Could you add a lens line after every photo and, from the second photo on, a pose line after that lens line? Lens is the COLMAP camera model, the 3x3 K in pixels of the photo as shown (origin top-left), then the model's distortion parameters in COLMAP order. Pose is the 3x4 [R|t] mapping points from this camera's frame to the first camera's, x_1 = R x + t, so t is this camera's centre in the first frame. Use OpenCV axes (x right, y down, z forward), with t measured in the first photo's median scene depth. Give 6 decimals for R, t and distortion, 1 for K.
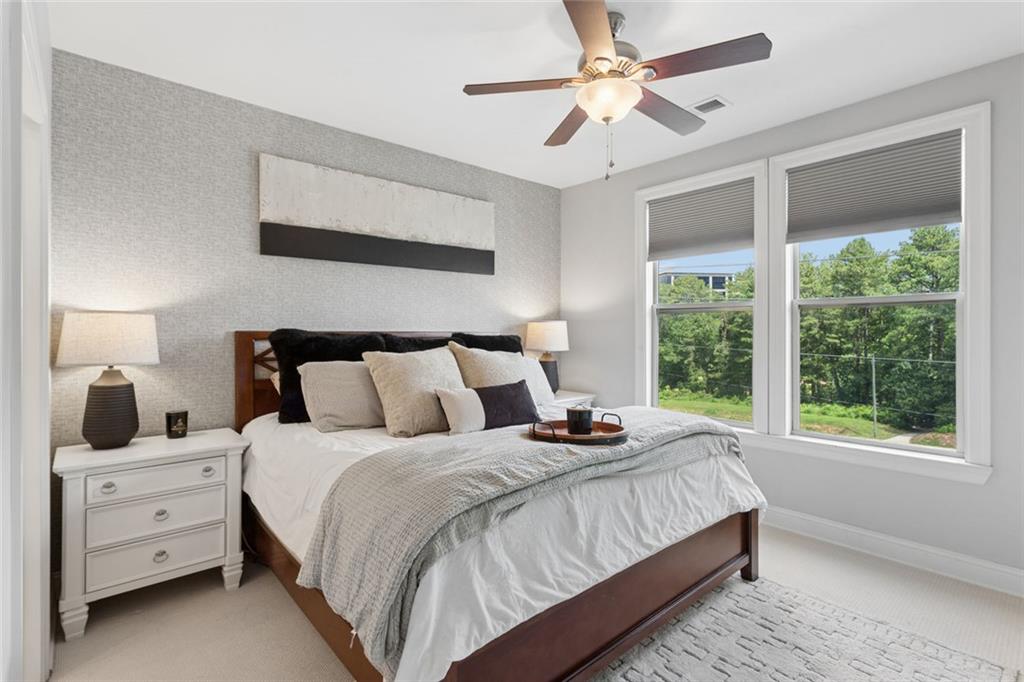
lens RADIAL K [[492.3, 0, 514.8], [0, 492.3, 349.7], [0, 0, 1]] dist [-0.002943, 0.000918]
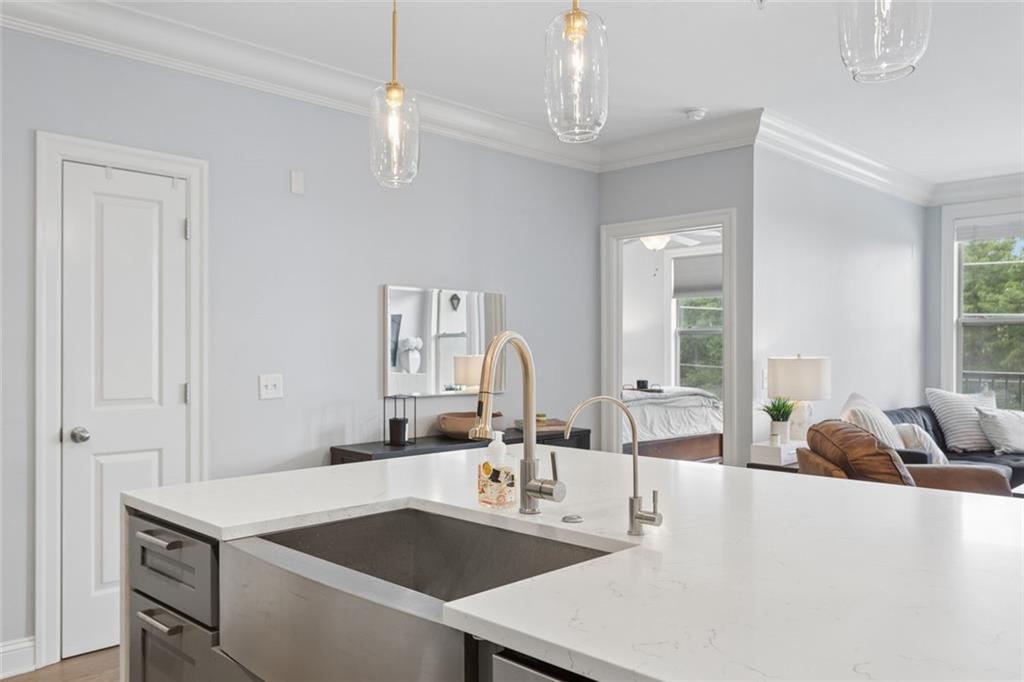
lens RADIAL K [[803.9, 0, 512.0], [0, 803.9, 341.0], [0, 0, 1]] dist [0.001273, -0.000708]
pose [[0.997835, 0.009485, 0.065086, -0.665391], [-0.006828, 0.999139, -0.040926, 0.093134], [-0.065419, 0.040393, 0.997040, -2.477390]]
